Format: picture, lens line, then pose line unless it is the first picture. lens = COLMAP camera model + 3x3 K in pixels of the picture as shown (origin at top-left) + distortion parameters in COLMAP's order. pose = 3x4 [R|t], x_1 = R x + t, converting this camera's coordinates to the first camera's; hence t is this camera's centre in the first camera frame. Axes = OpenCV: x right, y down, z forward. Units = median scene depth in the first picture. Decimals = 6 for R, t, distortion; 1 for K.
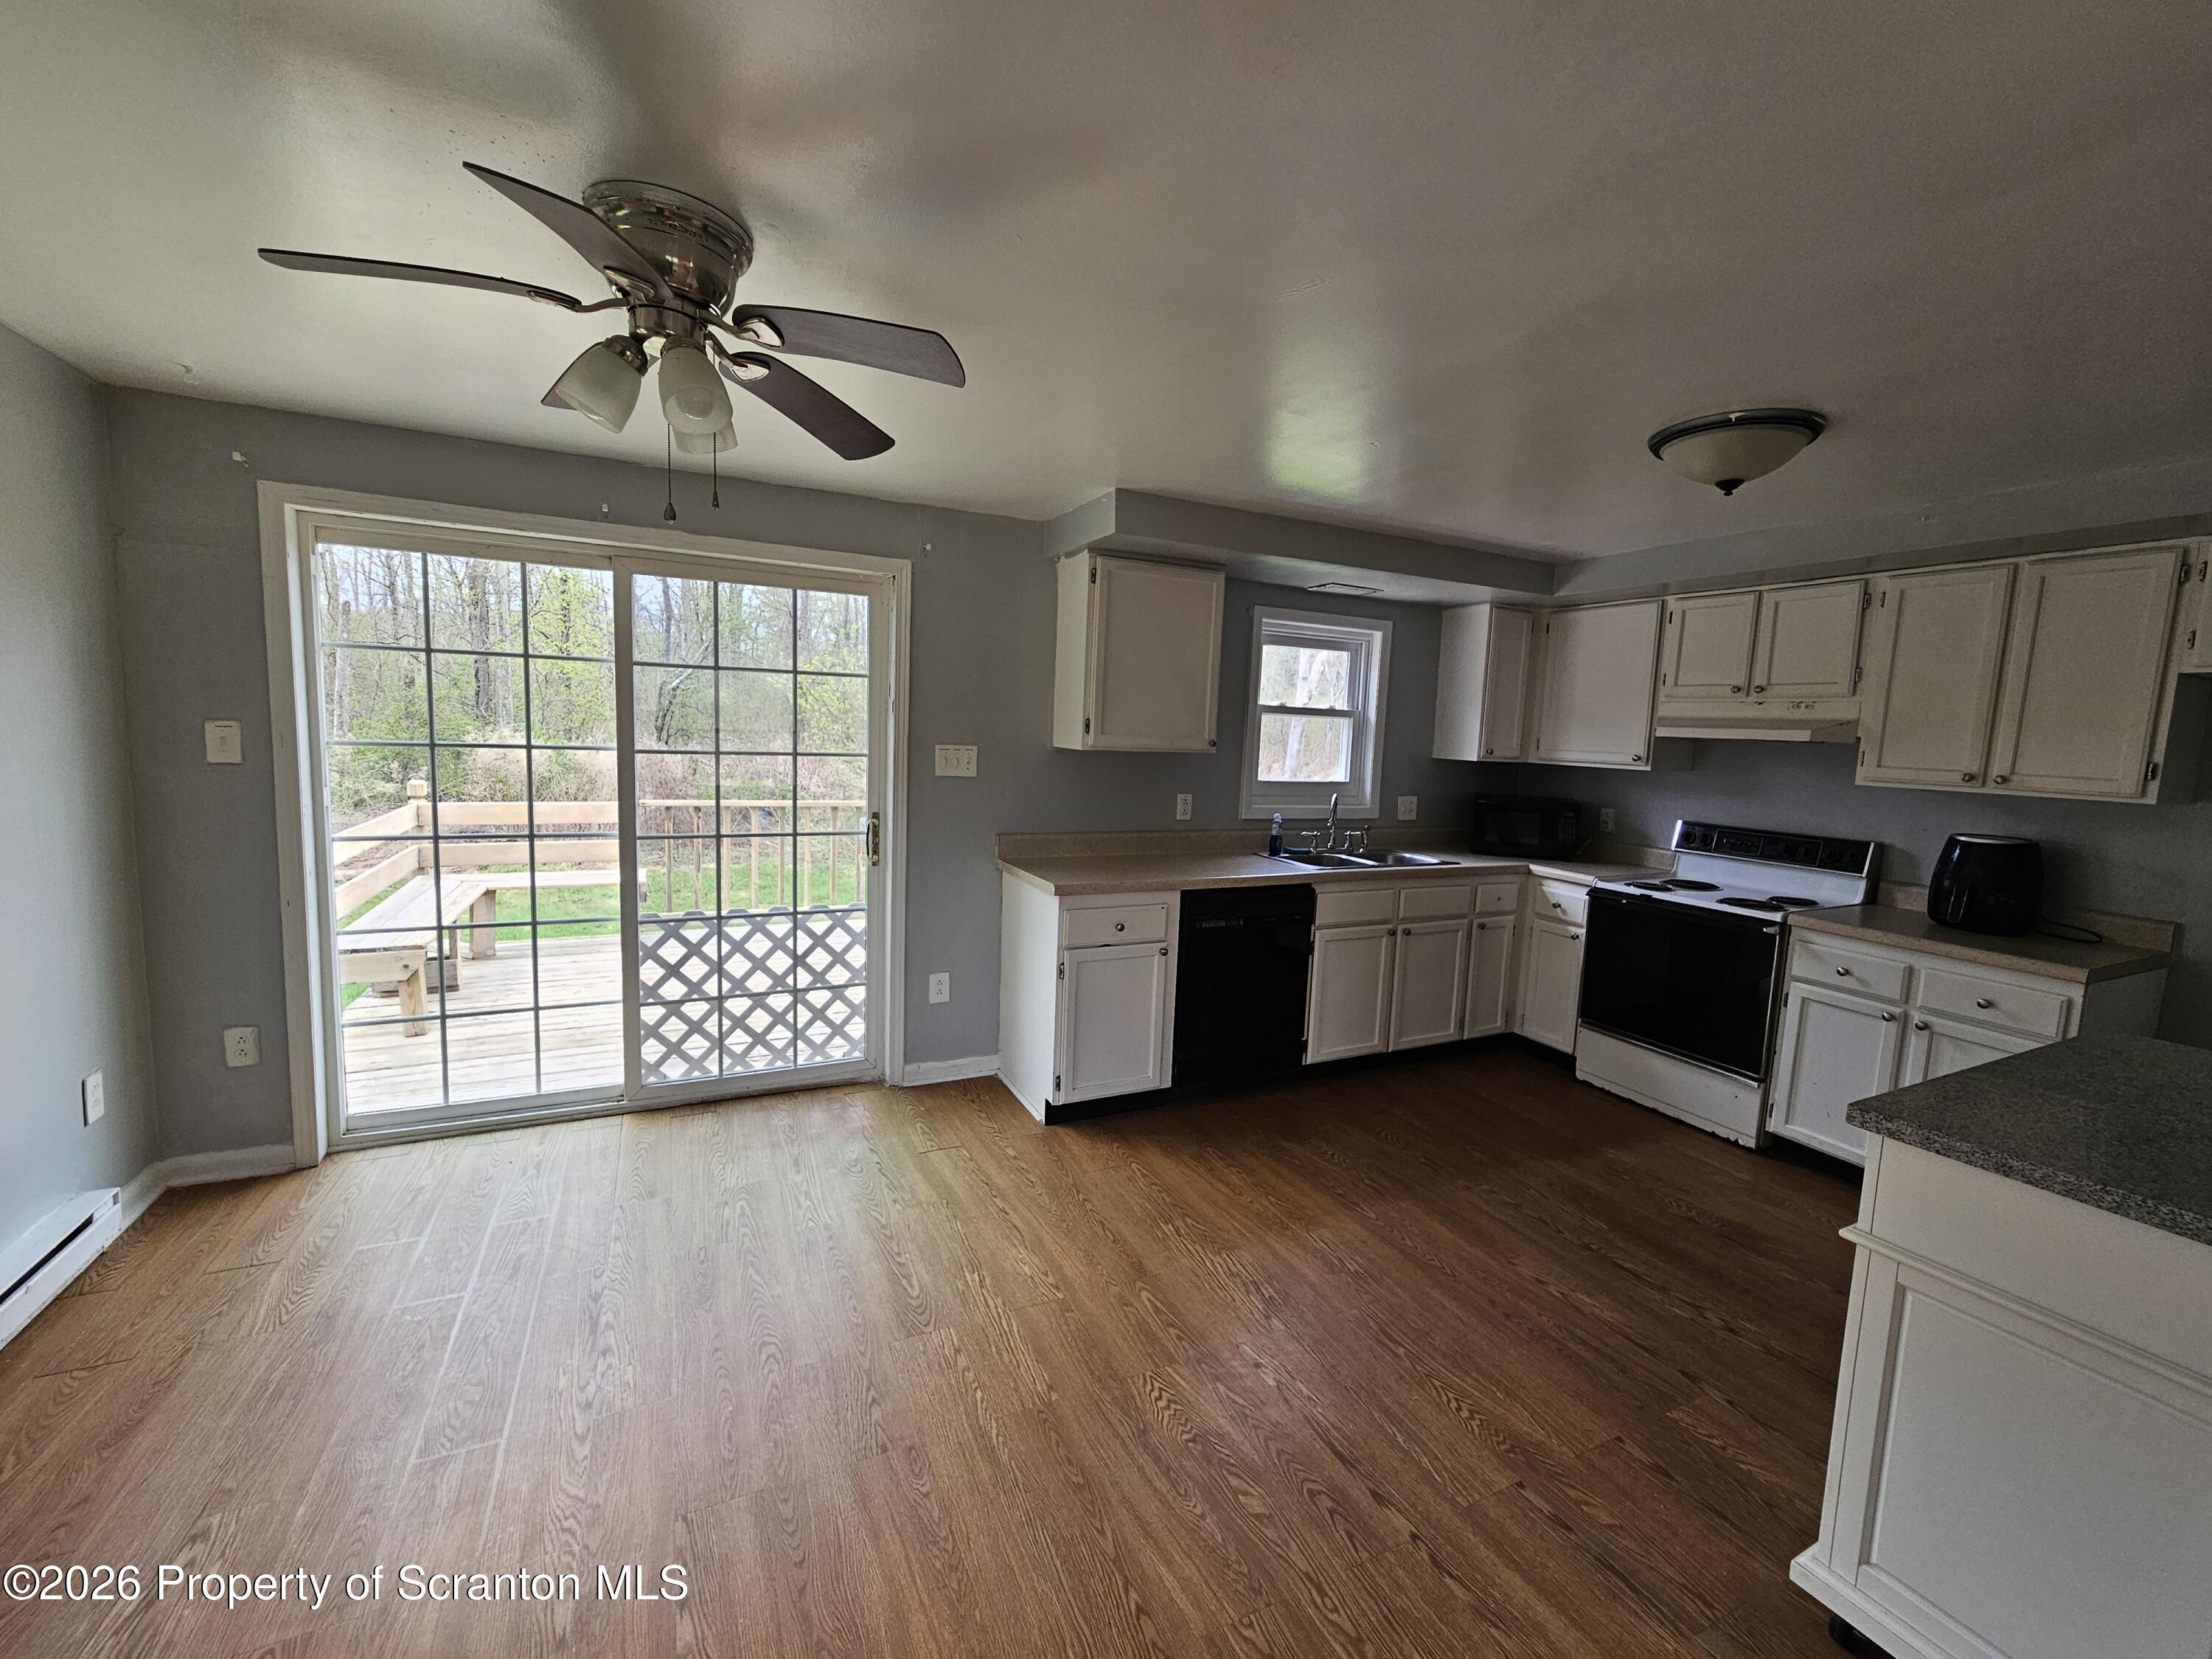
lens RADIAL K [[913.0, 0, 1117.6], [0, 913.0, 829.8], [0, 0, 1]] dist [-0.001633, 0.001081]
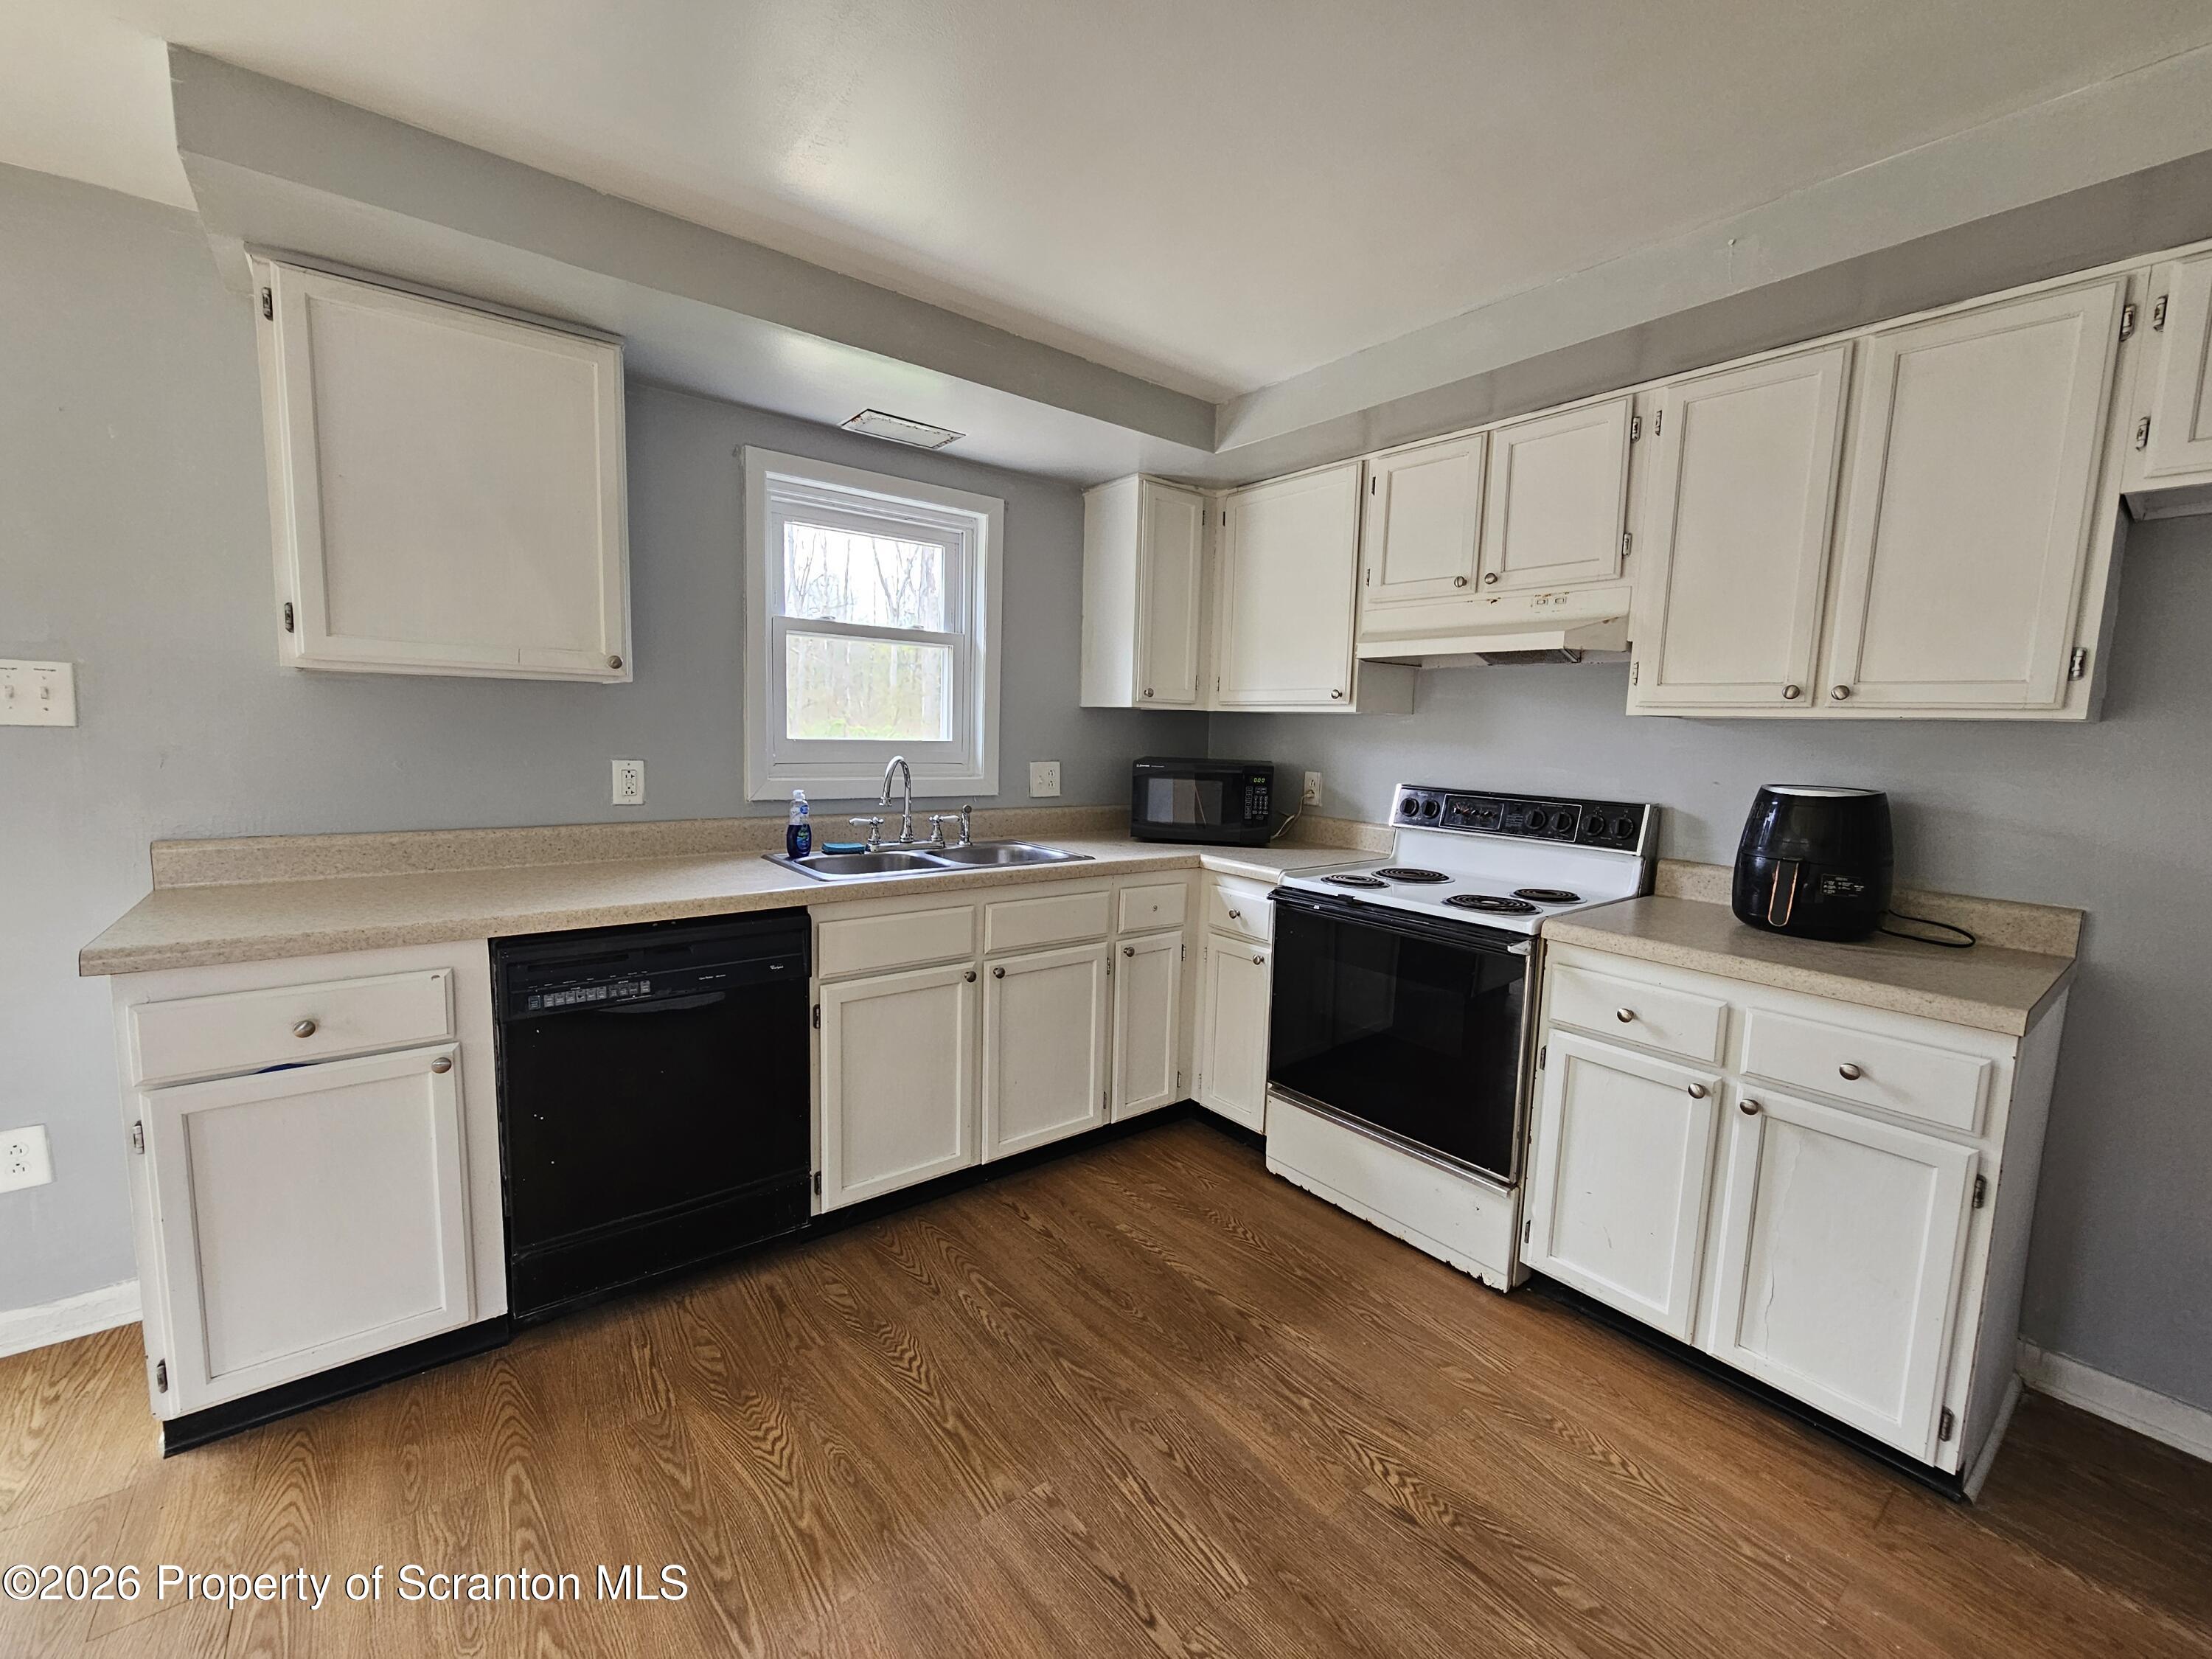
lens RADIAL K [[913.0, 0, 1115.1], [0, 913.0, 829.4], [0, 0, 1]] dist [-0.001633, 0.001081]
pose [[0.977272, -0.035323, 0.209027, 0.301821], [0.034006, 0.999373, 0.009892, 0.012660], [-0.209245, -0.002559, 0.977860, 0.424009]]
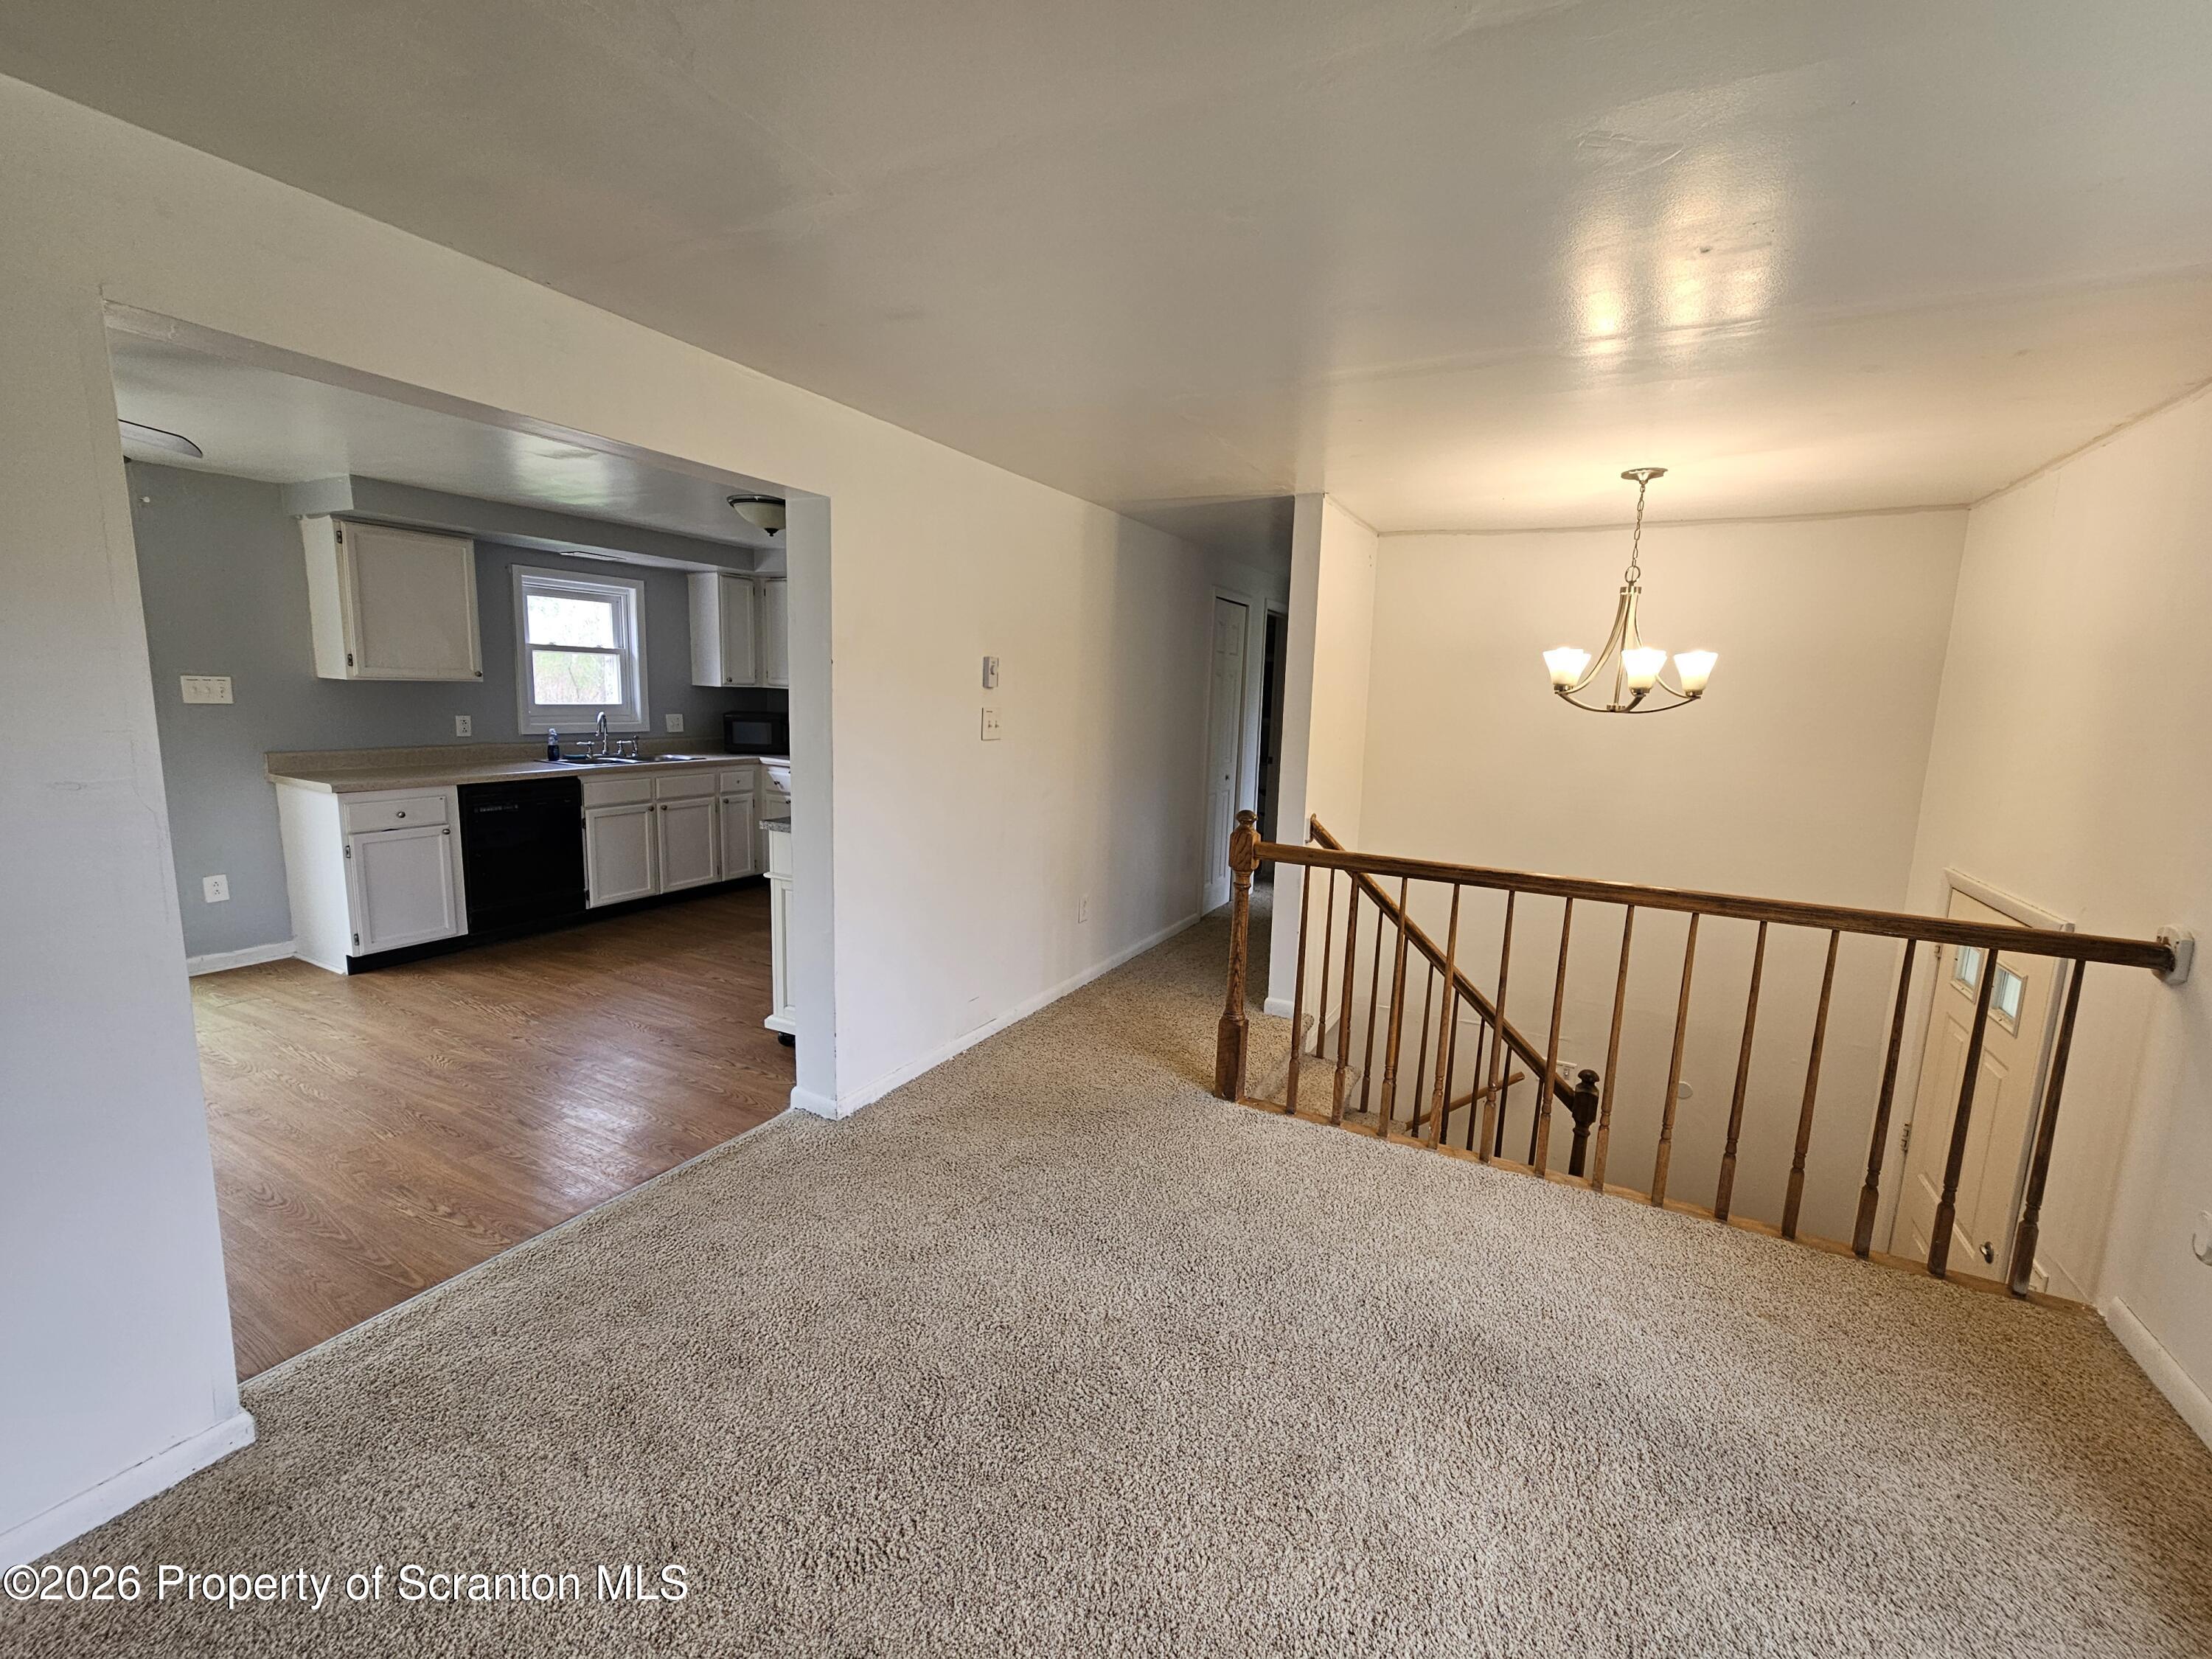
lens RADIAL K [[913.0, 0, 1118.3], [0, 913.0, 831.4], [0, 0, 1]] dist [-0.001633, 0.001081]
pose [[0.809810, -0.102294, 0.577706, 0.073504], [0.060287, 0.993979, 0.091493, 0.068843], [-0.583587, -0.039264, 0.811101, -0.637033]]
